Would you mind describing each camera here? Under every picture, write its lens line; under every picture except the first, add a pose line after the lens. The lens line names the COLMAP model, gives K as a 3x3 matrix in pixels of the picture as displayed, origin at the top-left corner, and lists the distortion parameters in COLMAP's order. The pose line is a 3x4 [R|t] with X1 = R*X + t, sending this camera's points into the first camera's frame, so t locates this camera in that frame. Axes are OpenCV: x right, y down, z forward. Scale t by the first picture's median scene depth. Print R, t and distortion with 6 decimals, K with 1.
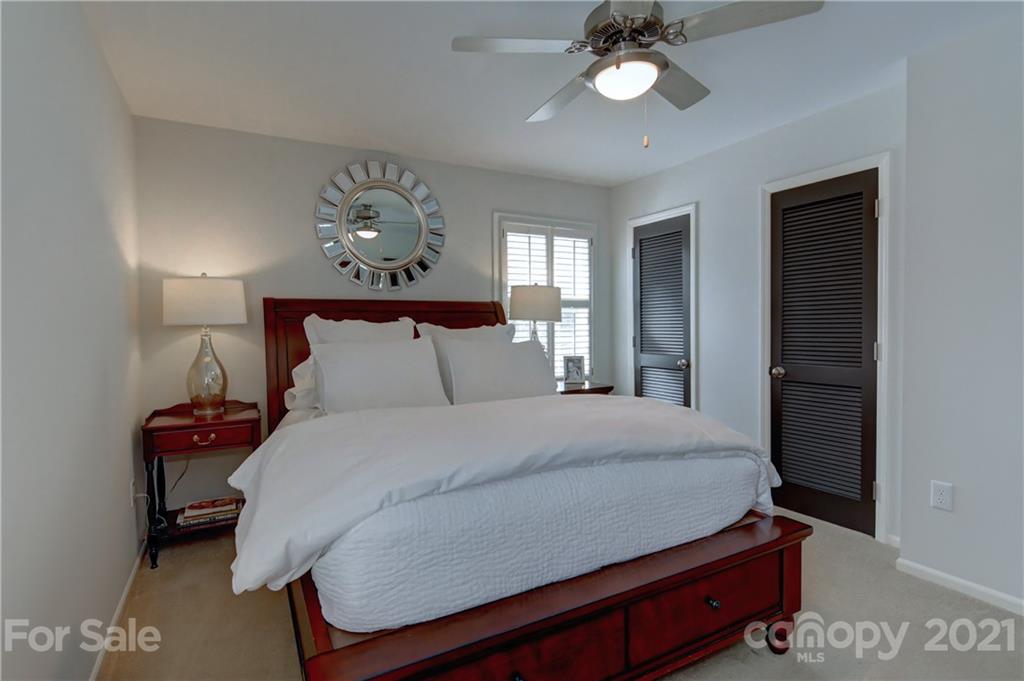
lens RADIAL K [[514.1, 0, 512.0], [0, 514.1, 340.5], [0, 0, 1]] dist [0.002837, 0.000177]
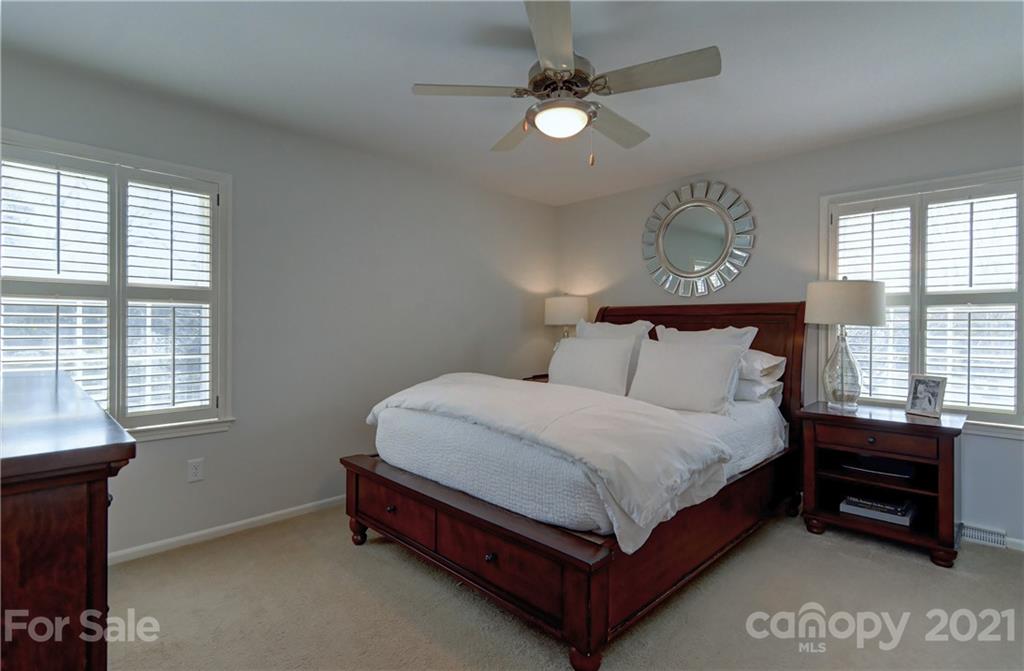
lens RADIAL K [[492.5, 0, 512.0], [0, 492.5, 335.5], [0, 0, 1]] dist [-0.001555, 0.000066]
pose [[0.268608, 0.028007, -0.962842, 0.610734], [-0.038806, 0.999080, 0.018235, -0.014309], [0.962468, 0.032466, 0.269447, 0.291732]]
